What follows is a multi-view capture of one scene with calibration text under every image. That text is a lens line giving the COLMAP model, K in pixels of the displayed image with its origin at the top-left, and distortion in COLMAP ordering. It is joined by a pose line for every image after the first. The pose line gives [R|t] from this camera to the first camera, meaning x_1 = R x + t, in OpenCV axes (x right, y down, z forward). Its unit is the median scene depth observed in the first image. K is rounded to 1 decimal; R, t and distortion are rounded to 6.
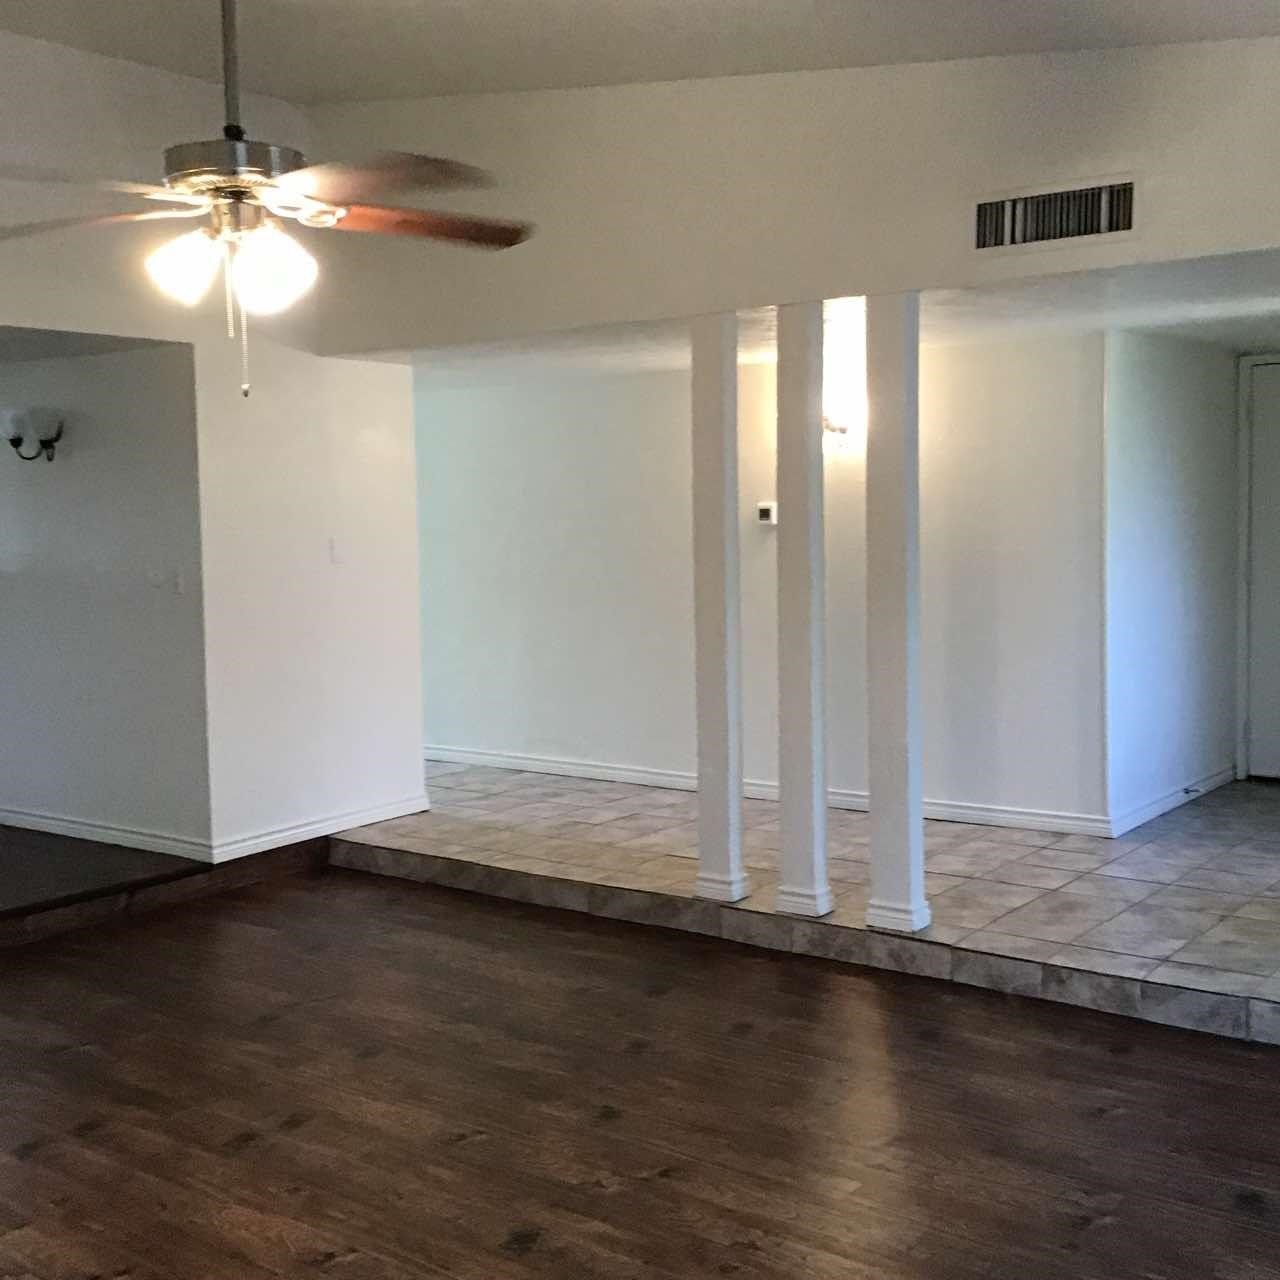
lens RADIAL K [[1523.1, 0, 625.9], [0, 1523.1, 645.8], [0, 0, 1]] dist [0.105670, -0.209510]
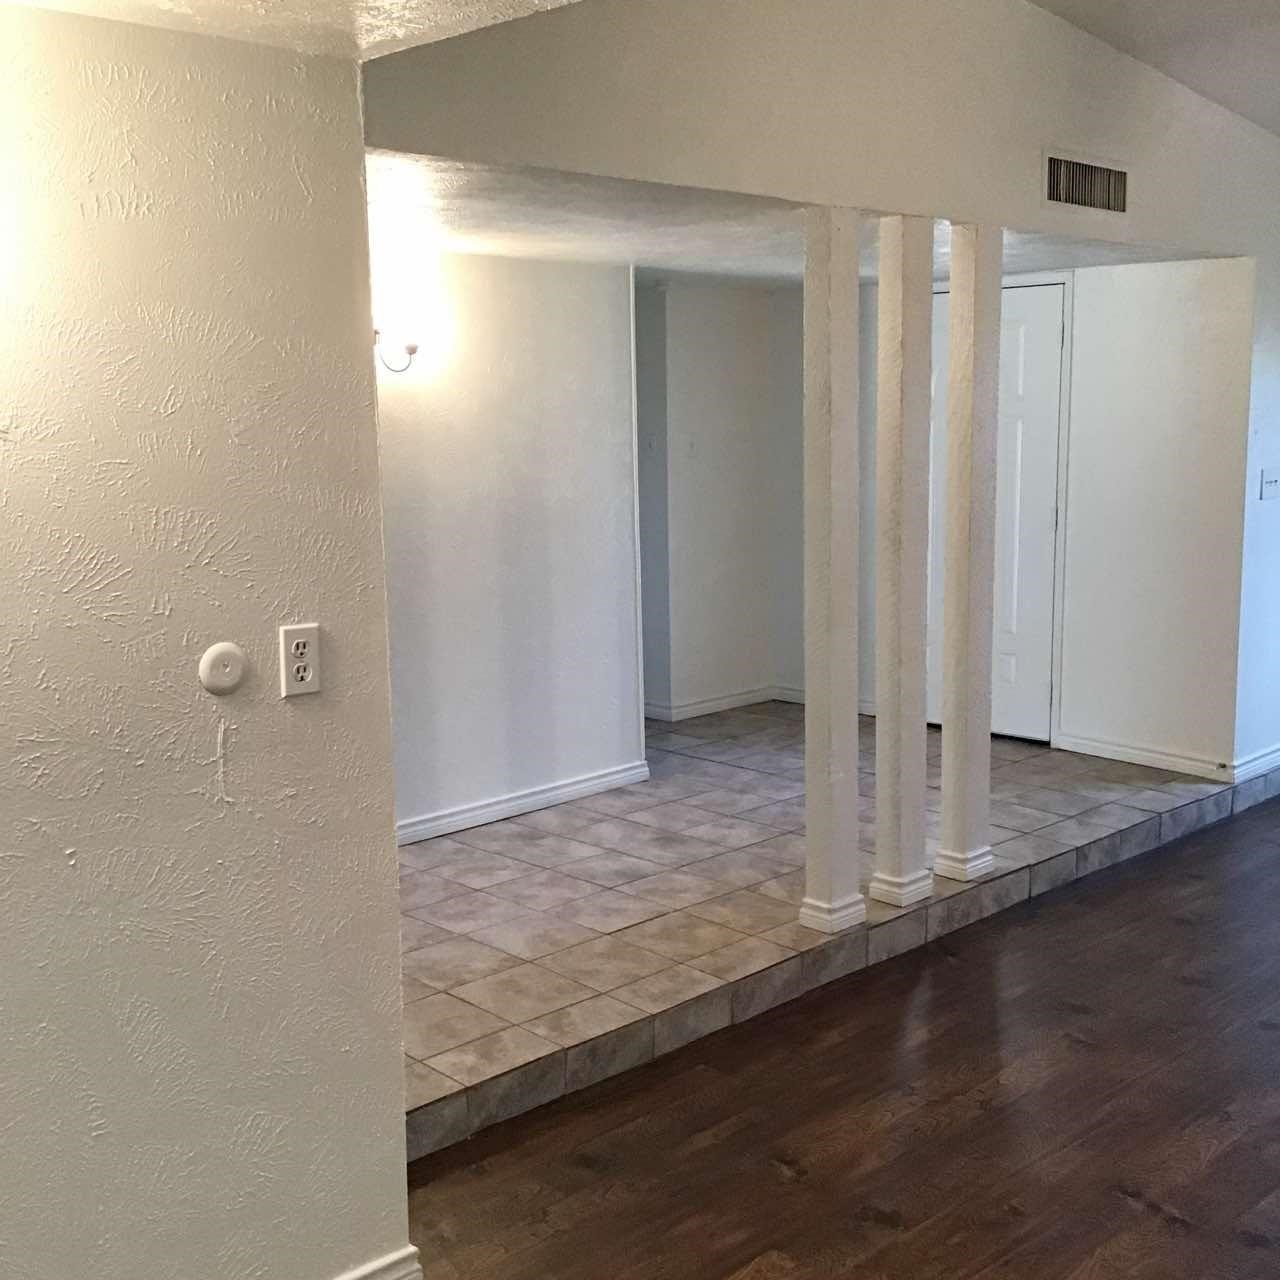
lens RADIAL K [[1514.5, 0, 653.4], [0, 1514.5, 638.7], [0, 0, 1]] dist [0.129938, -0.250998]
pose [[0.137940, -0.131076, 0.981729, -0.865342], [0.094910, 0.988392, 0.118630, -0.111800], [-0.985883, 0.076812, 0.148779, 1.123545]]
